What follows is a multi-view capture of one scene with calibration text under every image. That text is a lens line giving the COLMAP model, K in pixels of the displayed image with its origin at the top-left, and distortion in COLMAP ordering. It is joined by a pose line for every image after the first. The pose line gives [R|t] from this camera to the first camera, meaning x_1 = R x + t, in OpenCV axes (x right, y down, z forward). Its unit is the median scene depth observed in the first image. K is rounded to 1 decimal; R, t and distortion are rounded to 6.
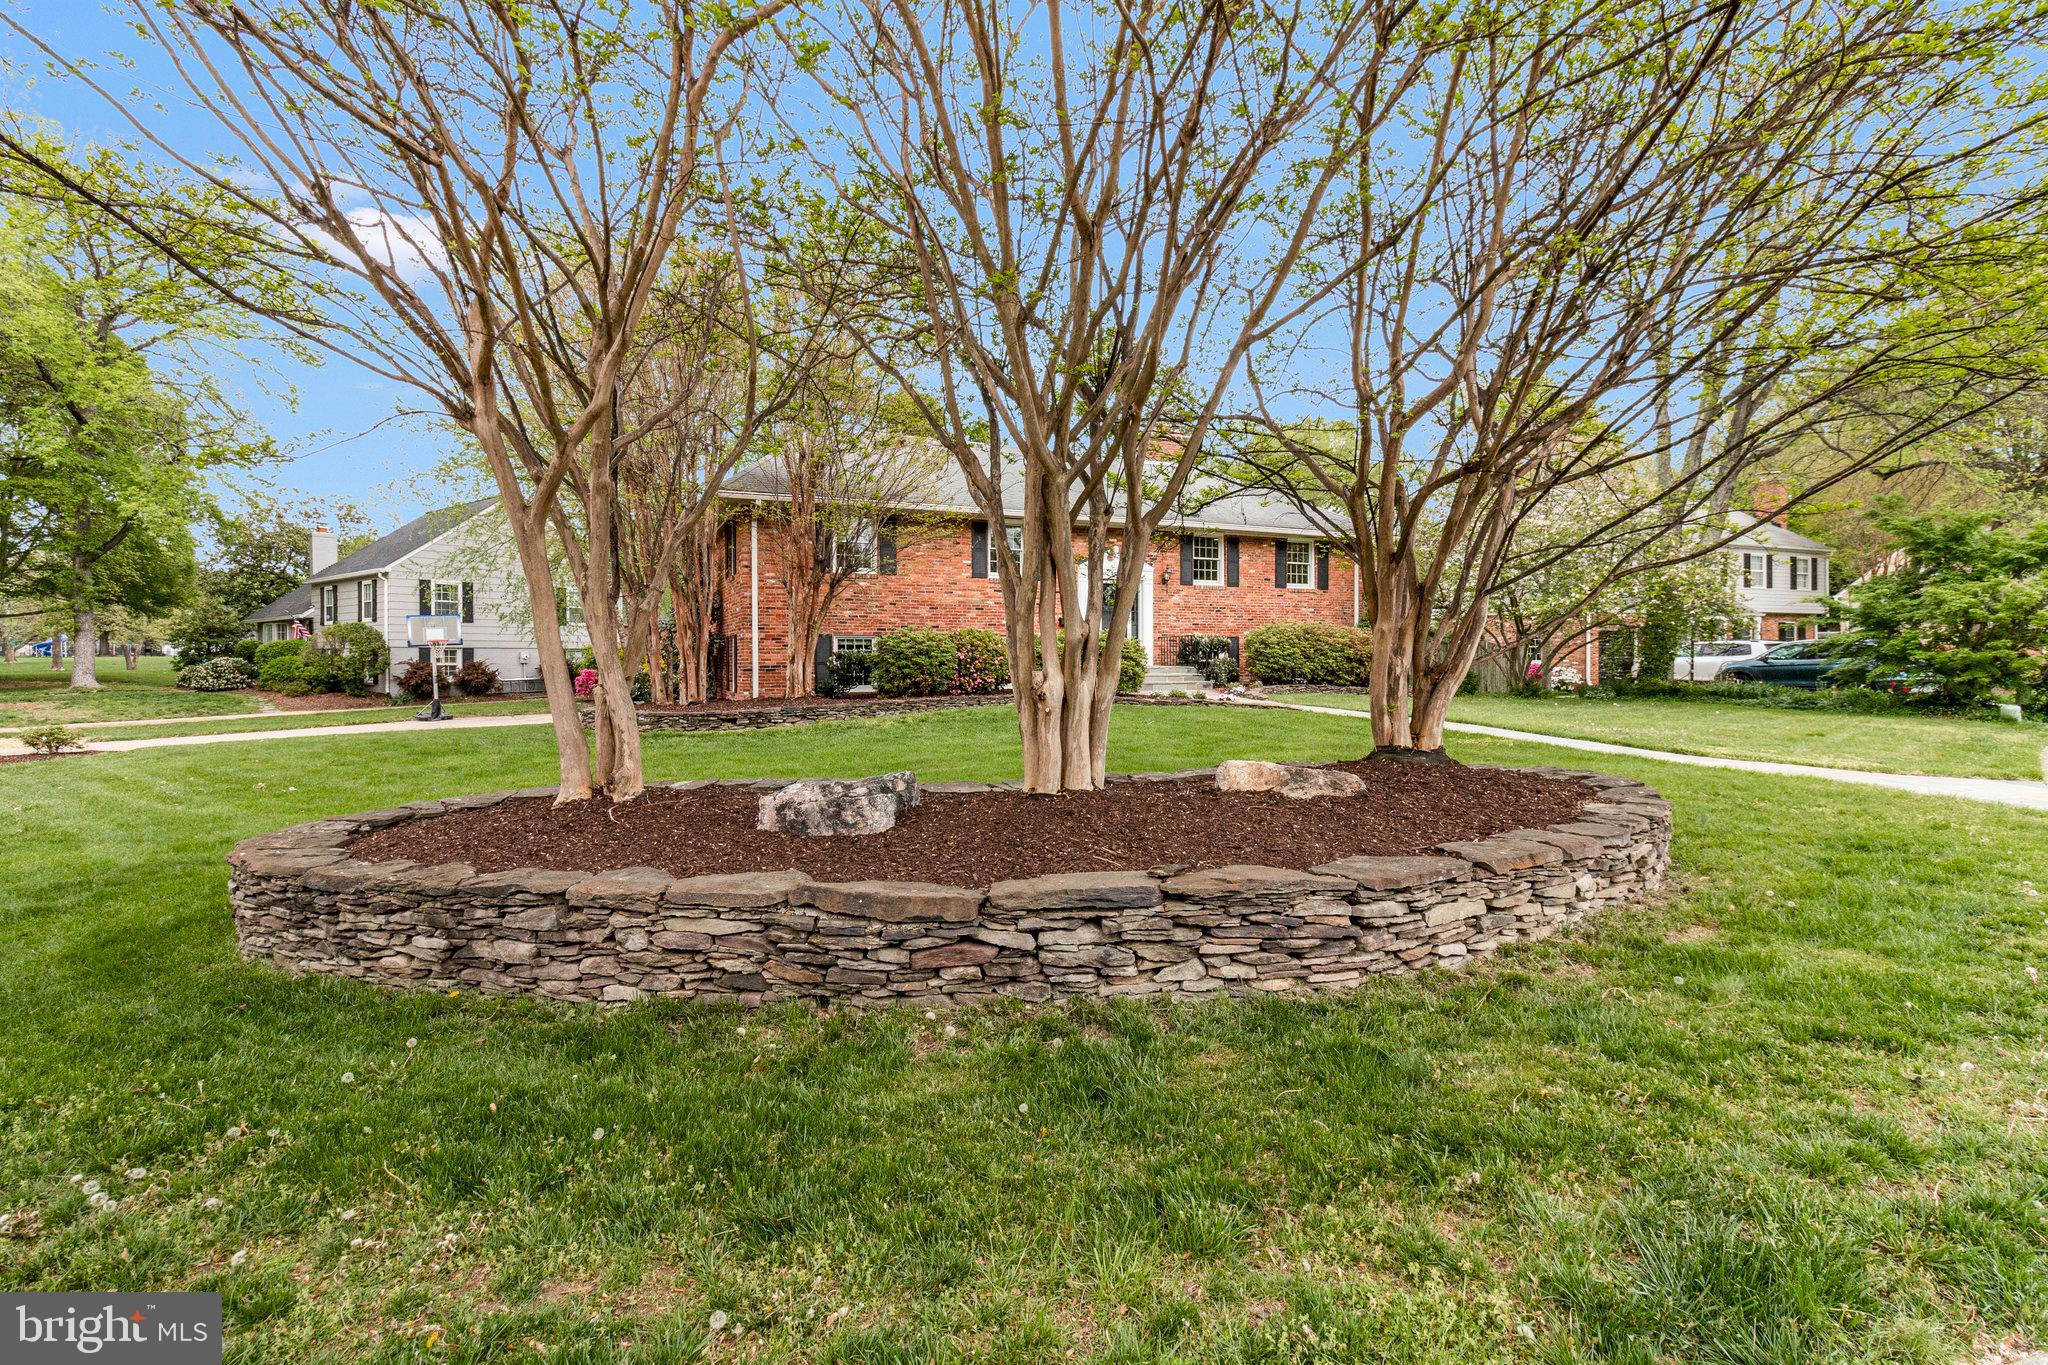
lens RADIAL K [[933.0, 0, 1026.9], [0, 933.0, 692.9], [0, 0, 1]] dist [-0.000941, 0.000147]
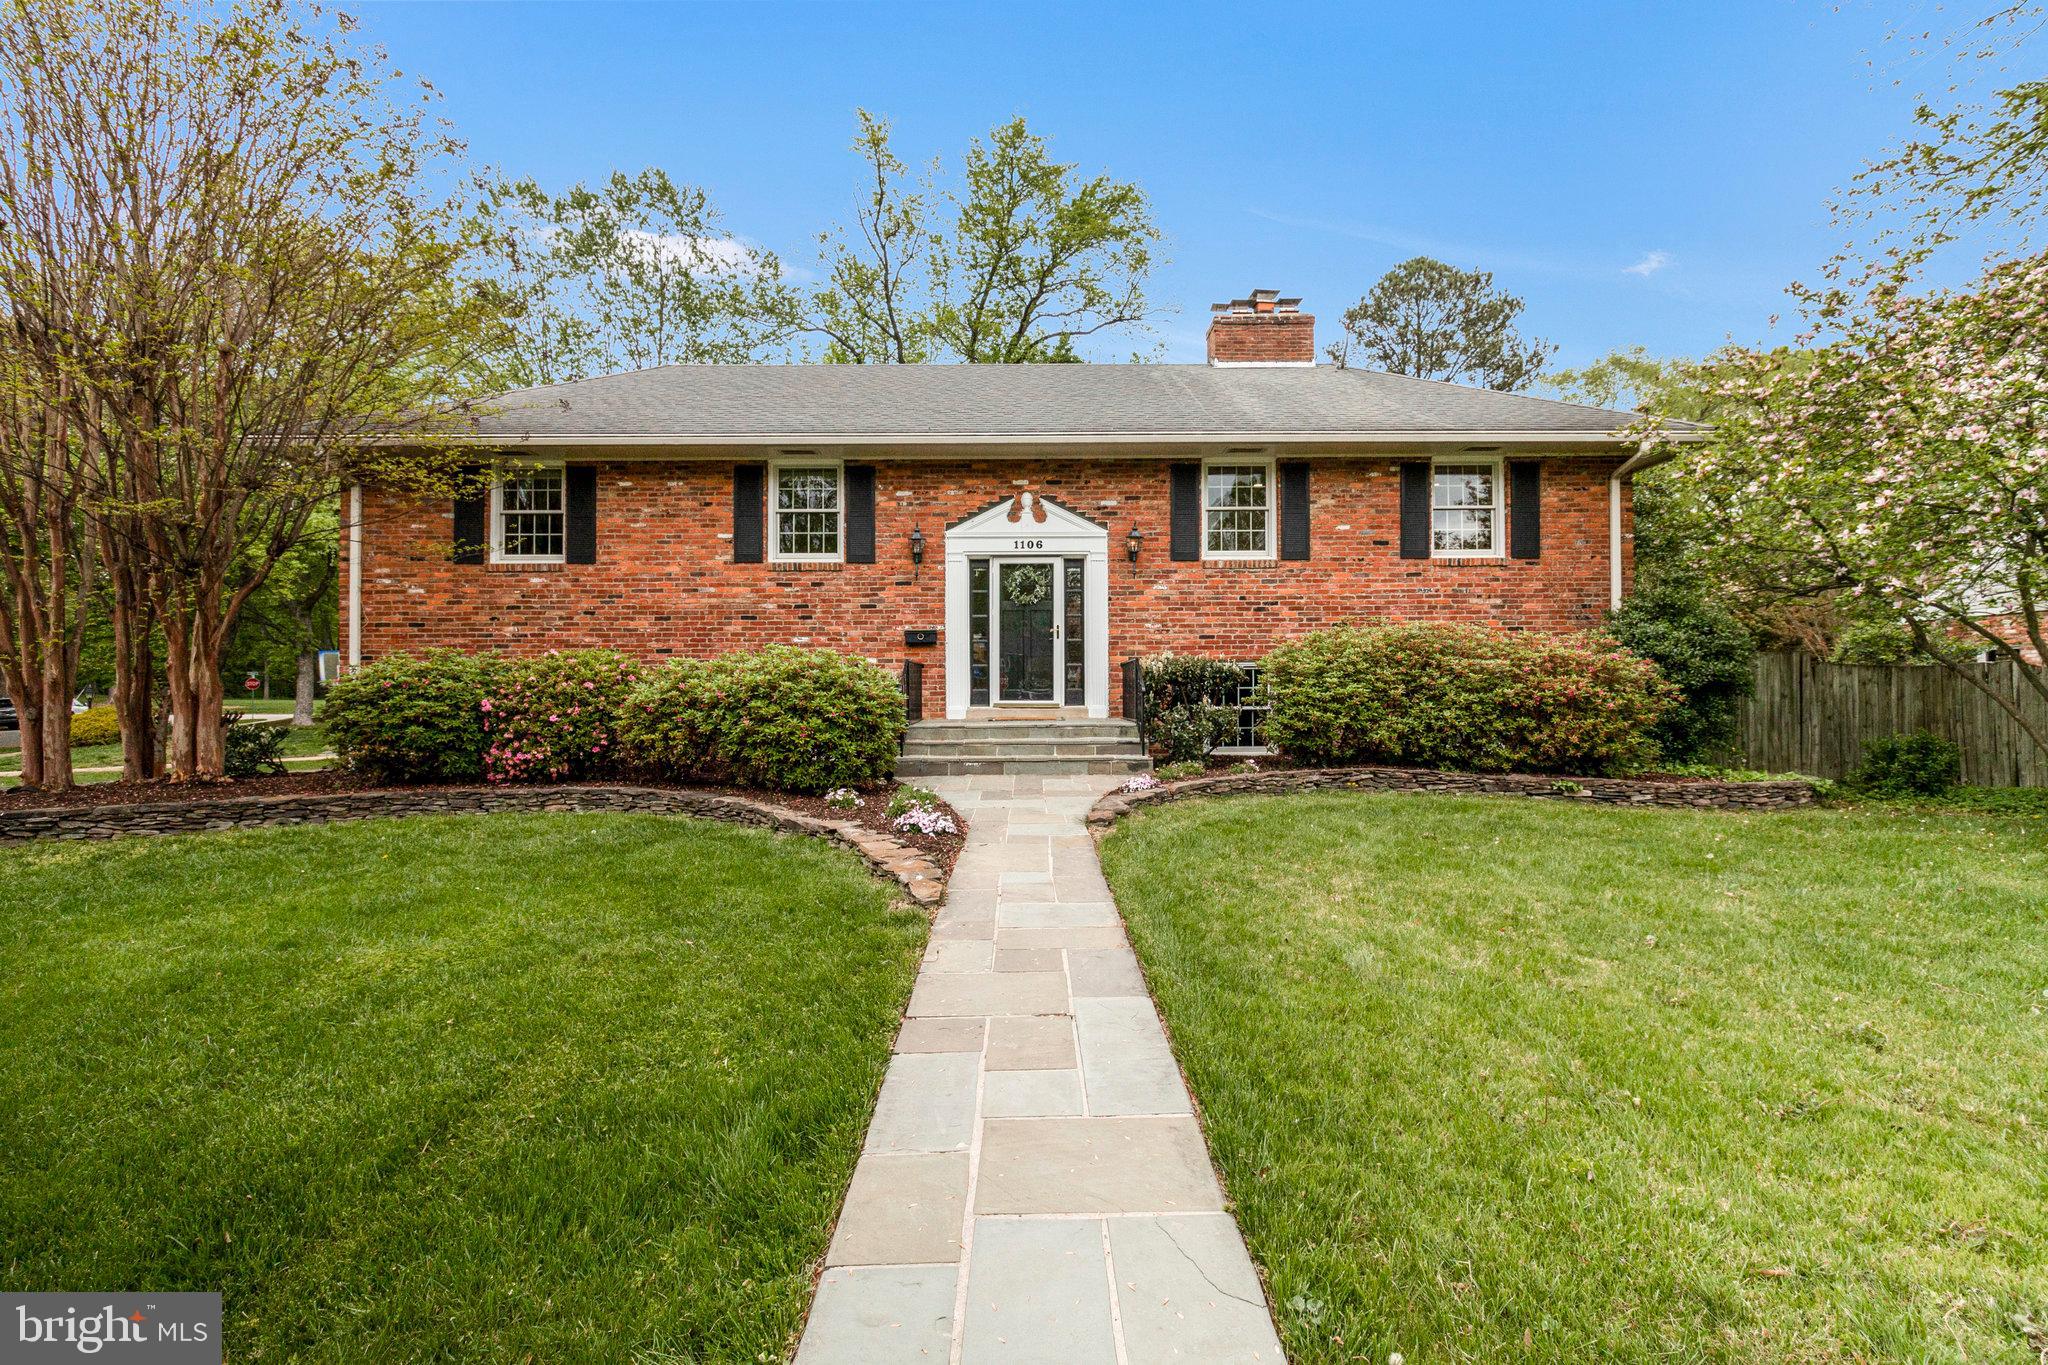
lens RADIAL K [[933.0, 0, 1026.9], [0, 933.0, 692.9], [0, 0, 1]] dist [-0.000941, 0.000147]
pose [[0.915621, -0.002101, -0.402037, 0.311508], [-0.012014, 0.999397, -0.032585, -0.026777], [0.401863, 0.034665, 0.915044, 0.524870]]
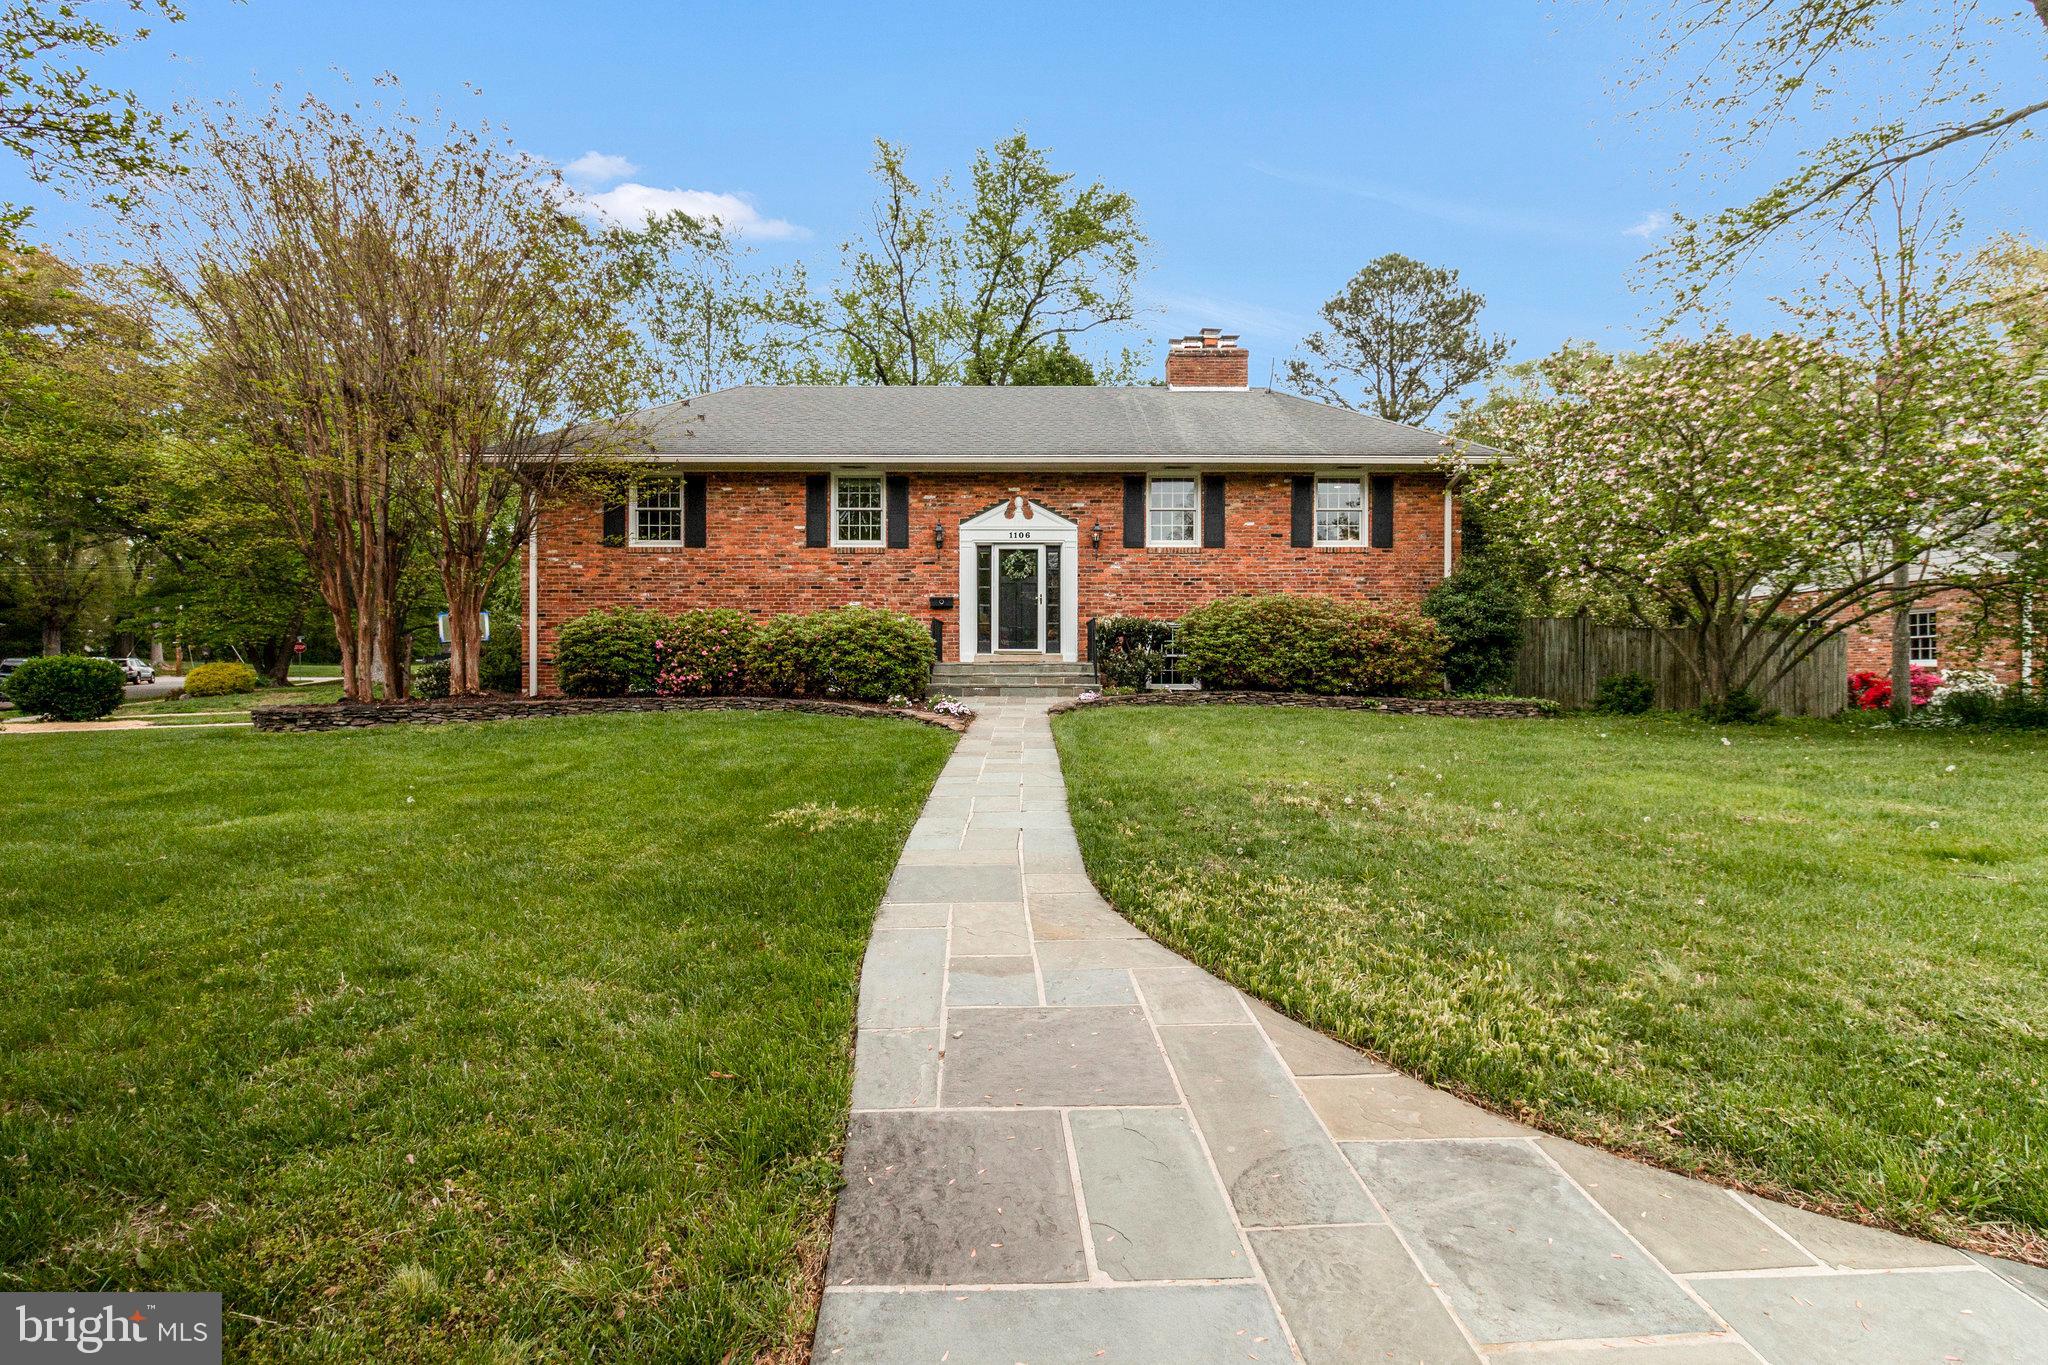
lens RADIAL K [[933.0, 0, 1026.9], [0, 933.0, 692.9], [0, 0, 1]] dist [-0.000941, 0.000147]
pose [[0.914491, 0.016636, -0.404263, 0.401792], [-0.018480, 0.999829, -0.000660, -0.004520], [0.404183, 0.008074, 0.914643, 0.342405]]
